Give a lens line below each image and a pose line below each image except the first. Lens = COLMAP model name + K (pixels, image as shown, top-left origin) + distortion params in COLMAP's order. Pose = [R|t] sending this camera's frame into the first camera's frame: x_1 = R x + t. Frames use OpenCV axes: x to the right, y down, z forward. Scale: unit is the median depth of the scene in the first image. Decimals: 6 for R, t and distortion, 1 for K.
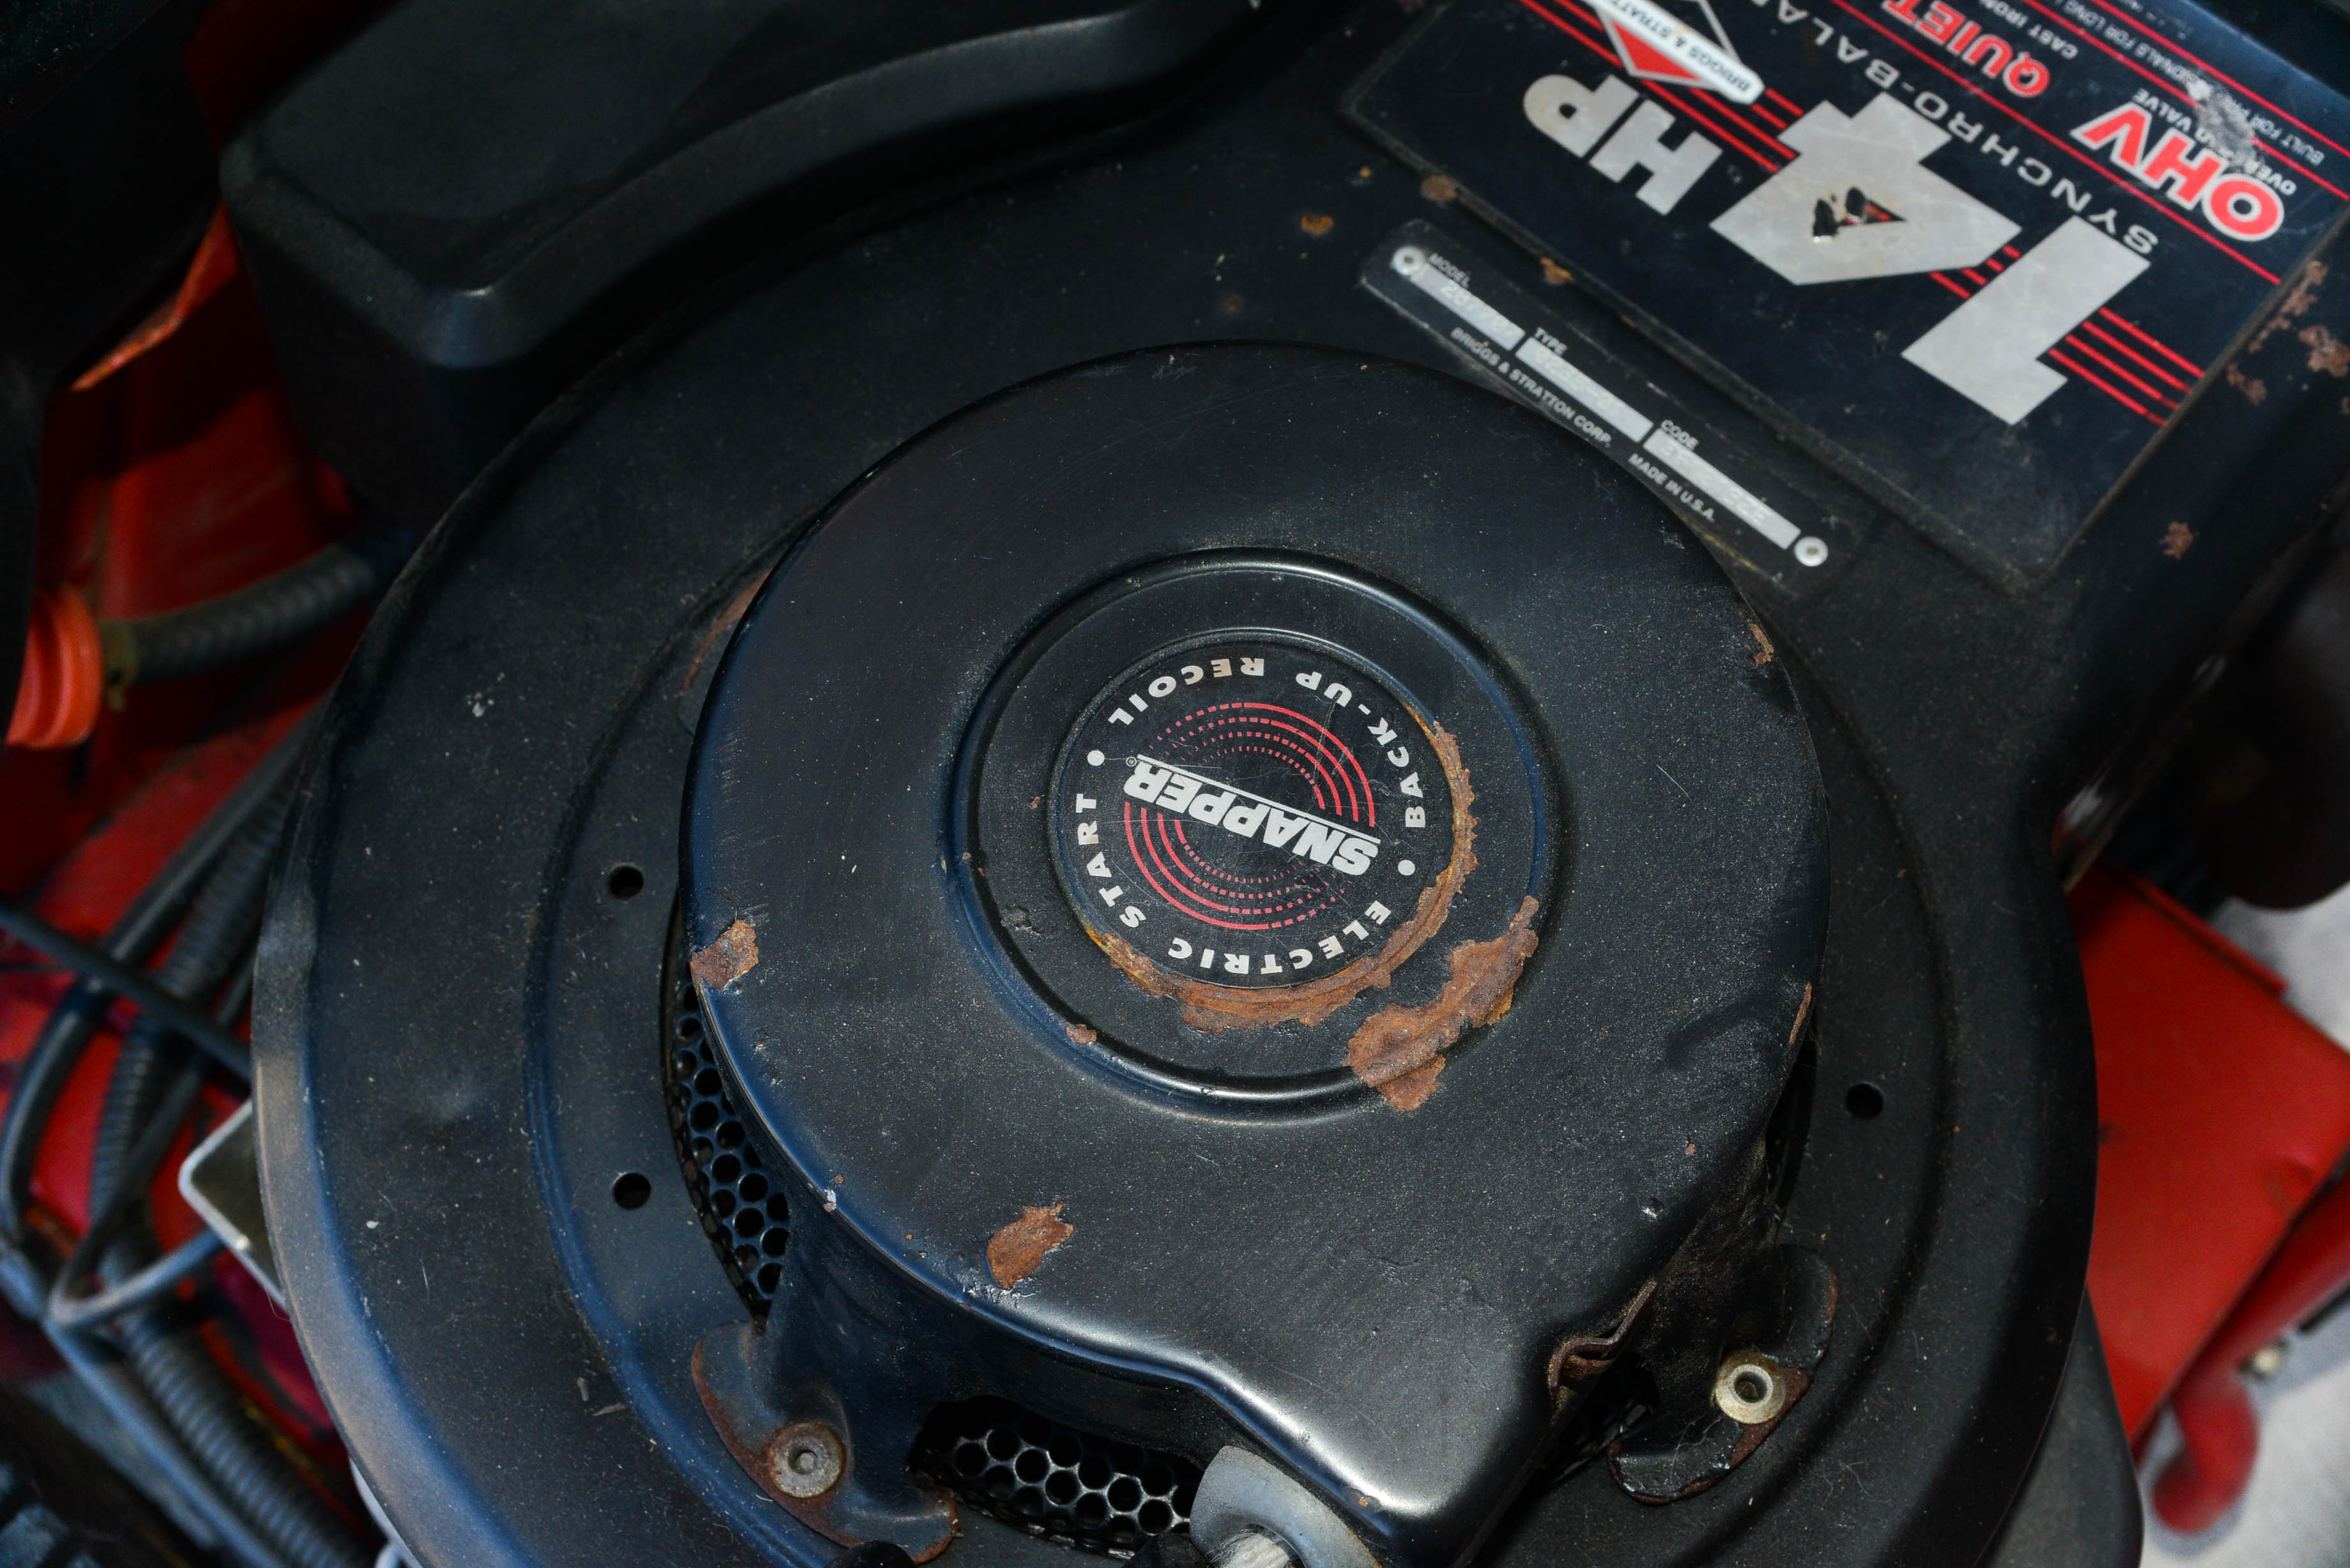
lens RADIAL K [[3337.8, 0, 1175.0], [0, 3337.8, 784.0], [0, 0, 1]] dist [0.032372, 0.116473]
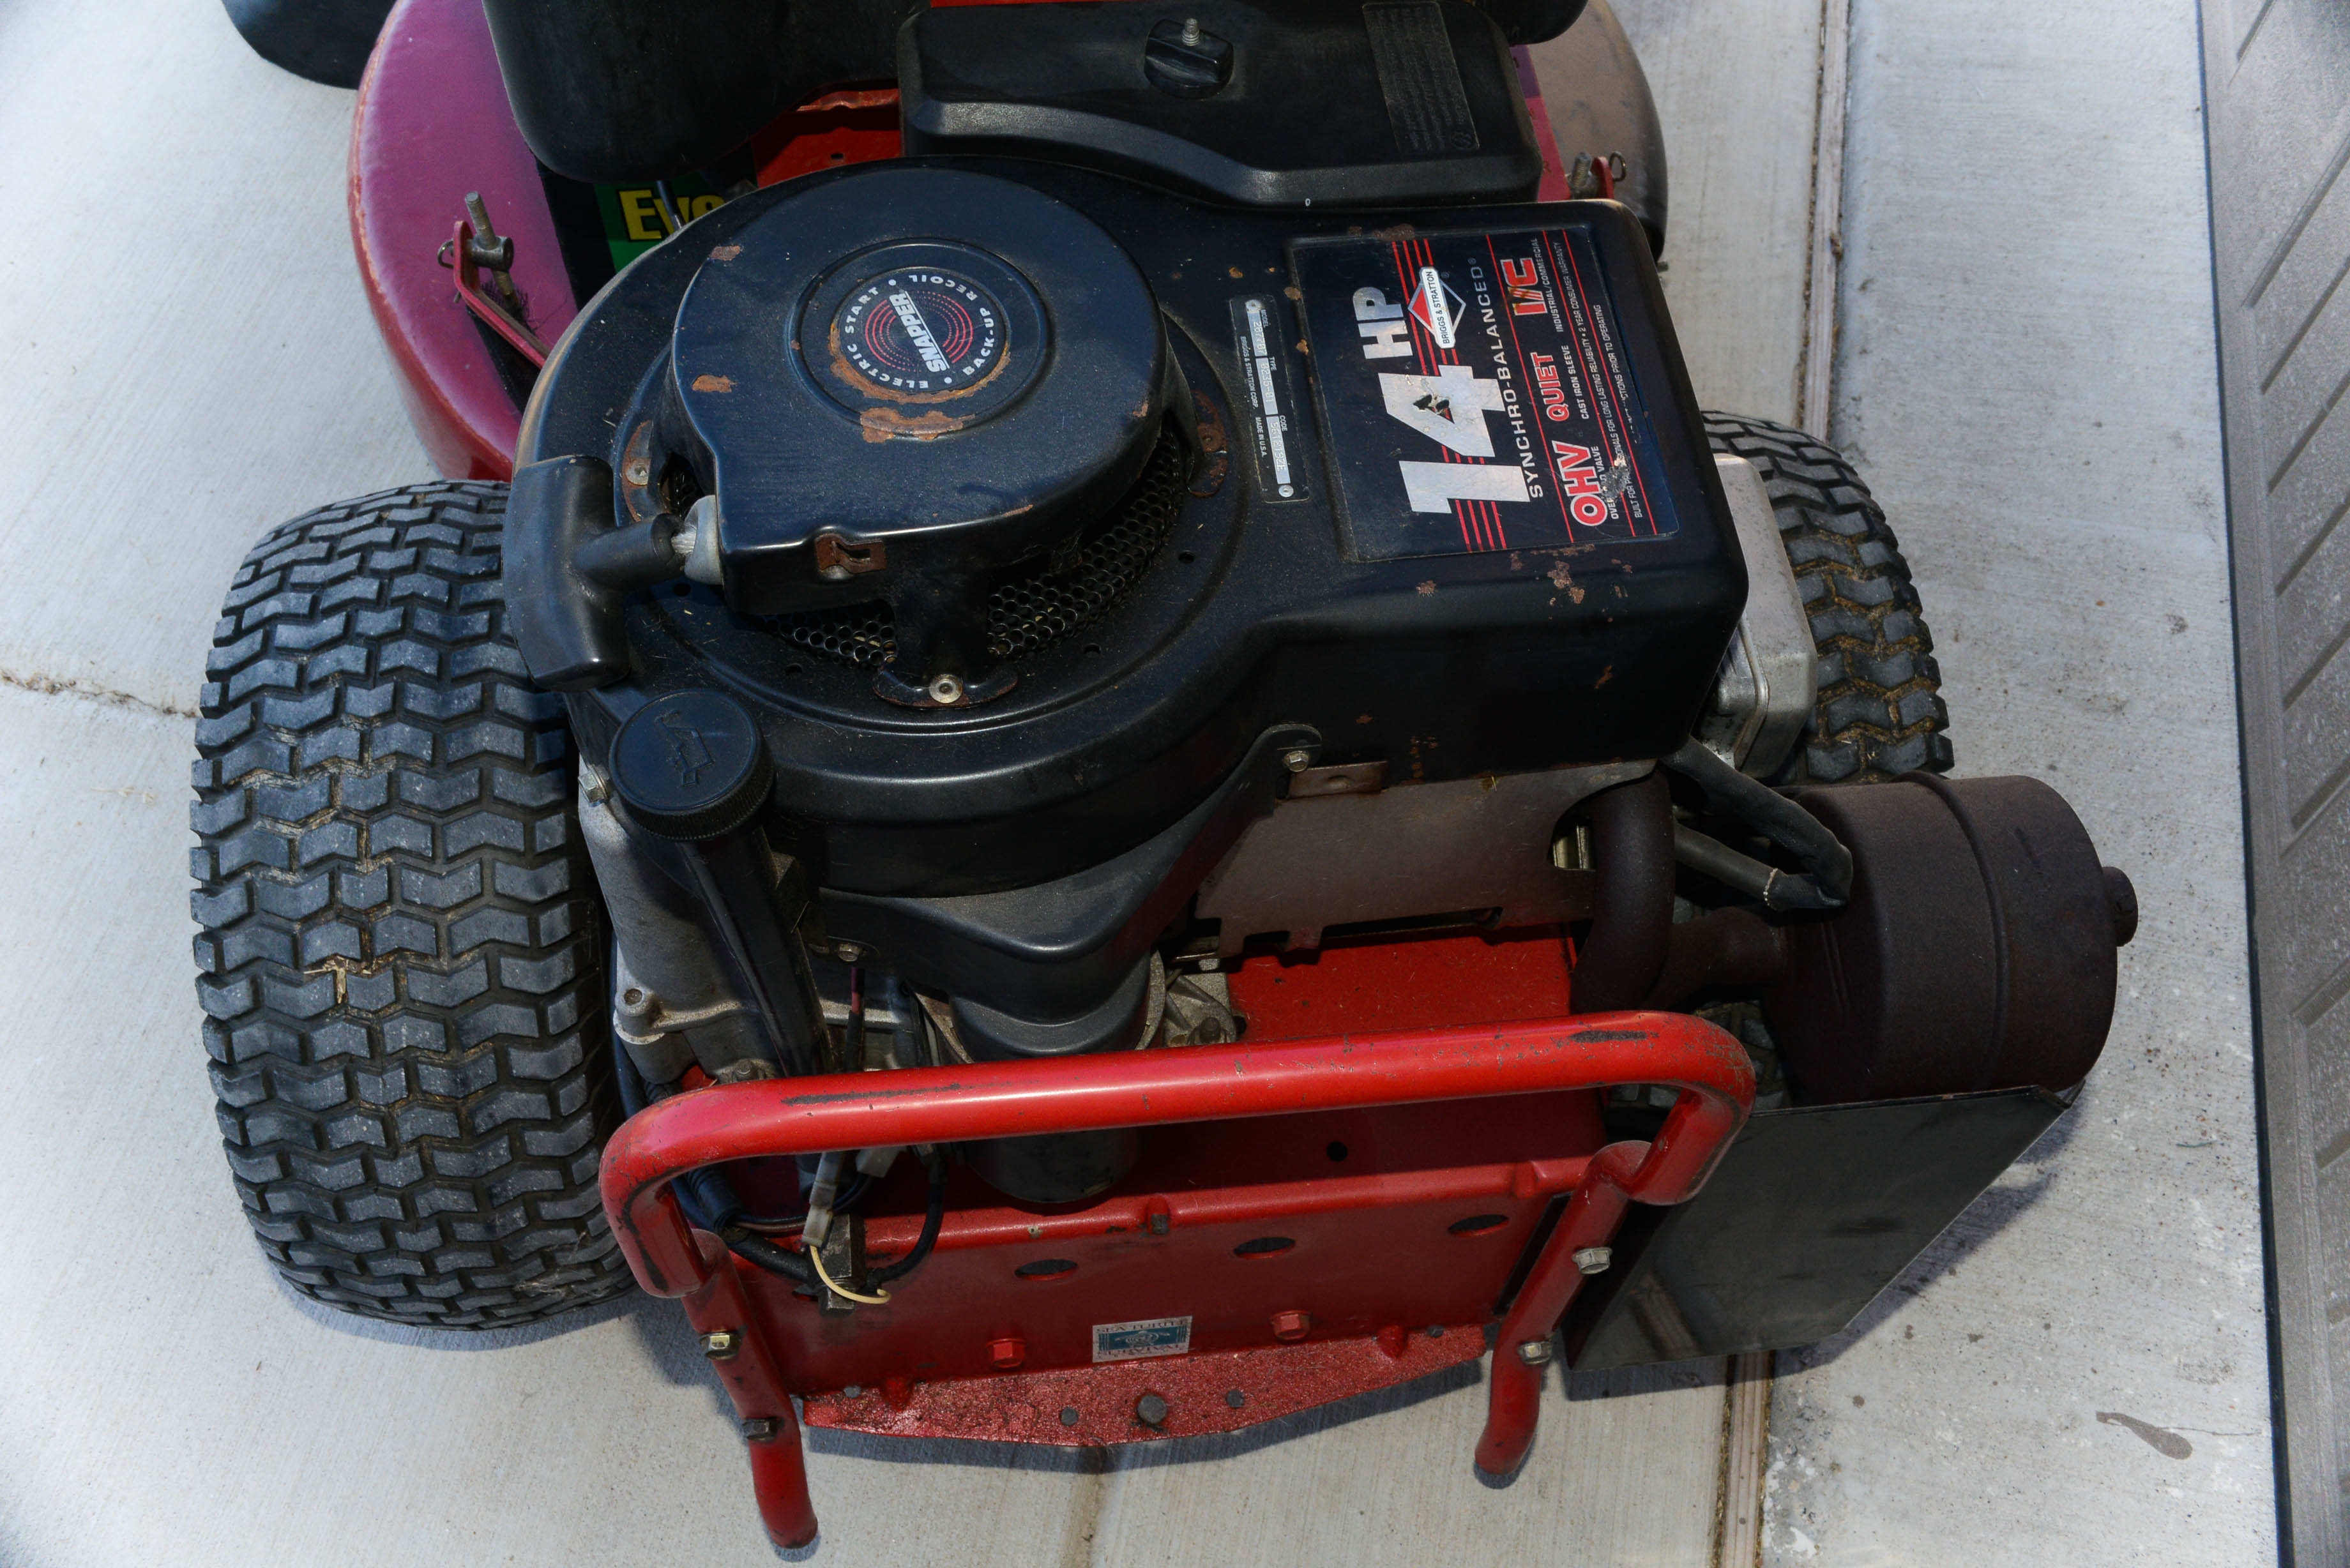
lens RADIAL K [[2179.2, 0, 1175.0], [0, 2179.2, 784.0], [0, 0, 1]] dist [-0.006580, -0.001427]
pose [[0.729451, 0.590451, -0.345352, 0.695549], [-0.631138, 0.775639, -0.006972, 0.122410], [0.263752, 0.223050, 0.938447, -0.253284]]
